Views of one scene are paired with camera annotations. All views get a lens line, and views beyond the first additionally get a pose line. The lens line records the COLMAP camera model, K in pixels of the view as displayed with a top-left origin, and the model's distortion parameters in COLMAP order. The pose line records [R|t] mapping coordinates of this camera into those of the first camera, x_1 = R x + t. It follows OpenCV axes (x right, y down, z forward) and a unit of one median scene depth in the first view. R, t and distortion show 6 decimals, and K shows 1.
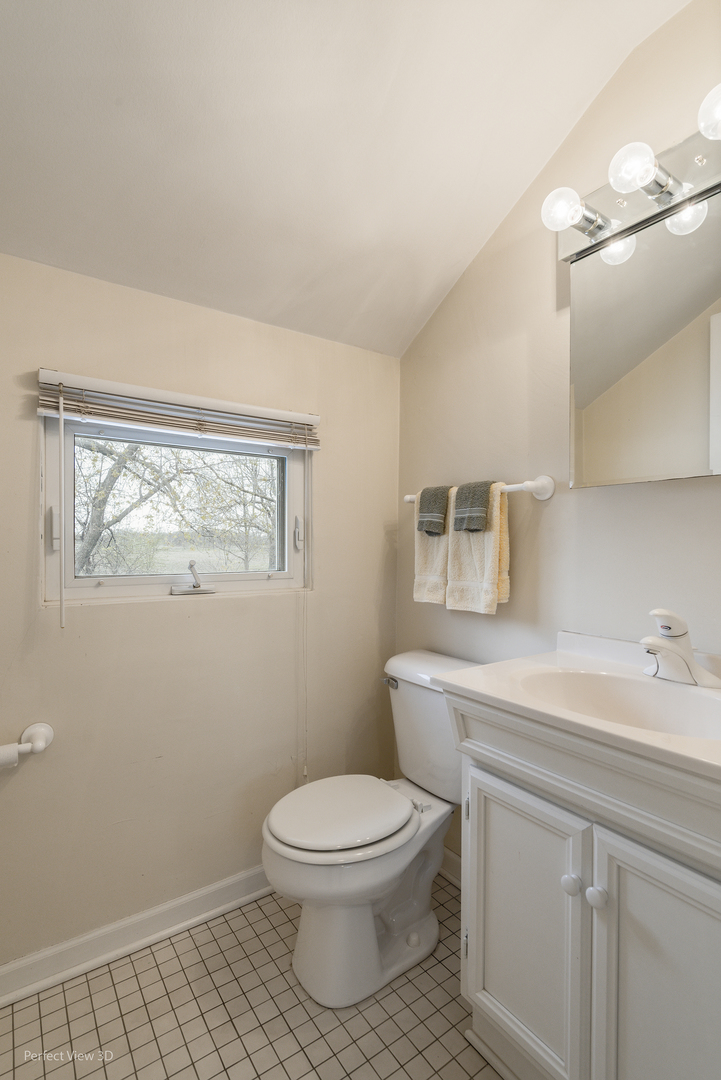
lens RADIAL K [[523.5, 0, 361.0], [0, 523.5, 544.0], [0, 0, 1]] dist [-0.000504, 0.000089]
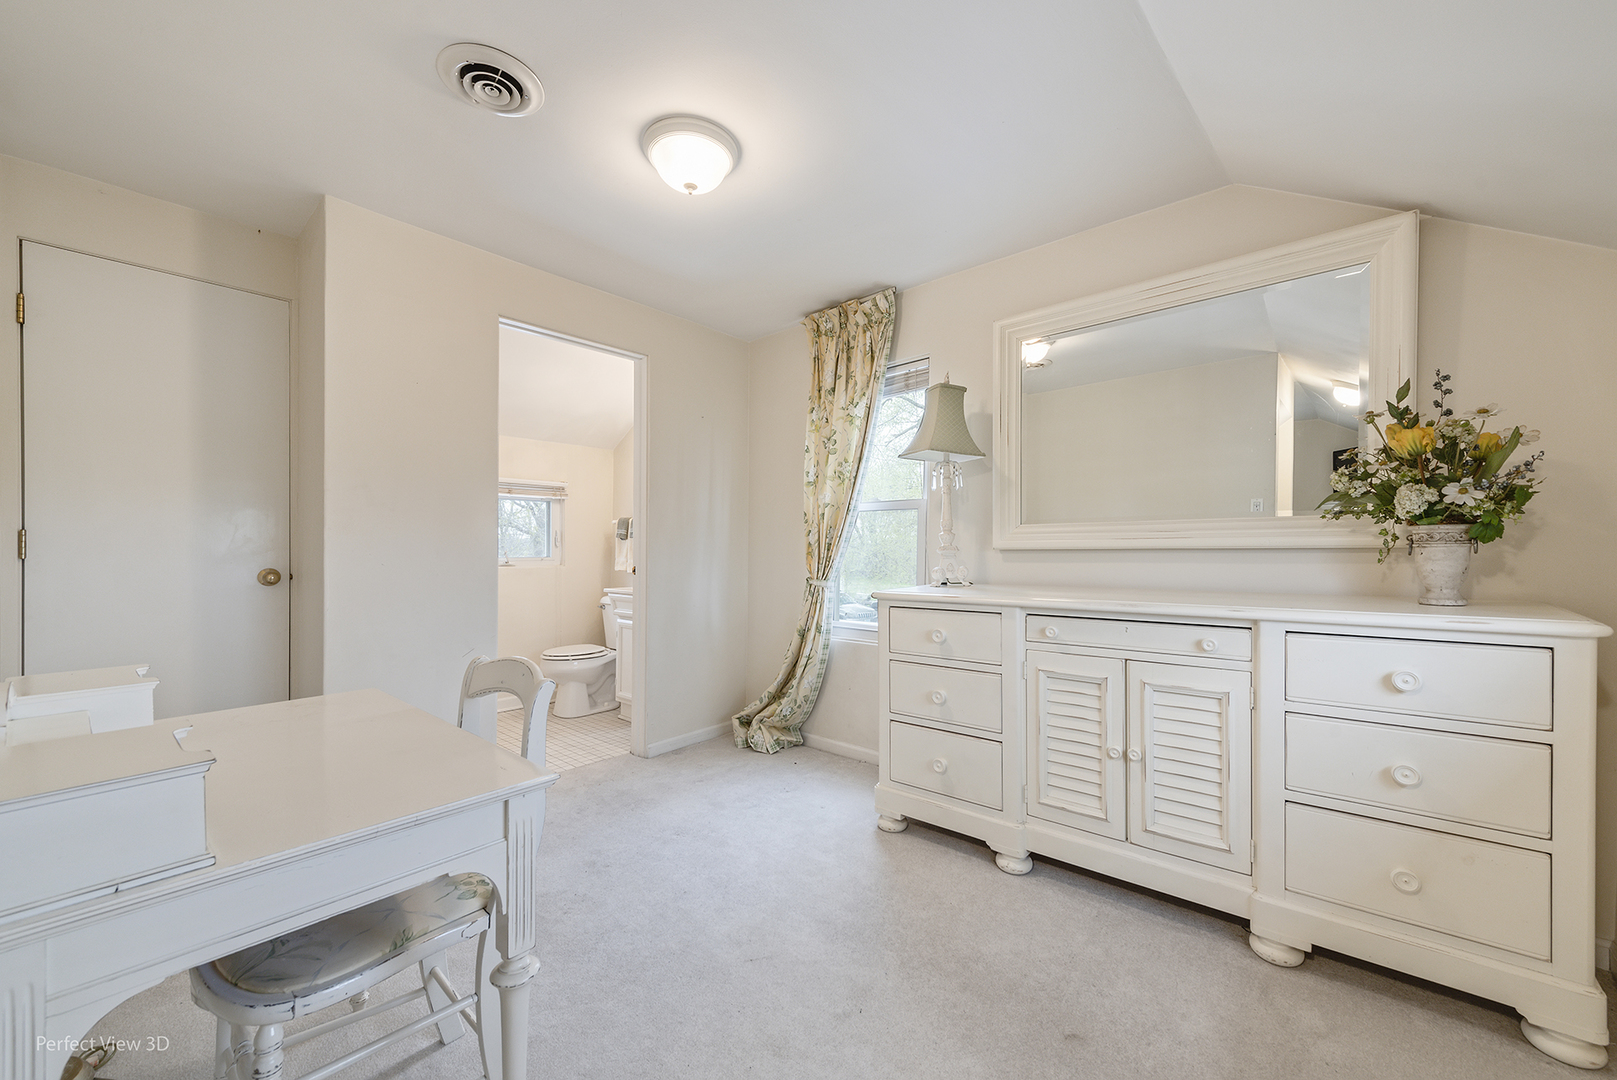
lens RADIAL K [[638.2, 0, 813.9], [0, 638.2, 544.2], [0, 0, 1]] dist [0.000646, 0.000009]
pose [[0.967380, 0.001098, 0.253328, 0.232154], [-0.002433, 0.999985, 0.004958, -0.012742], [-0.253319, -0.005413, 0.967368, -1.766329]]
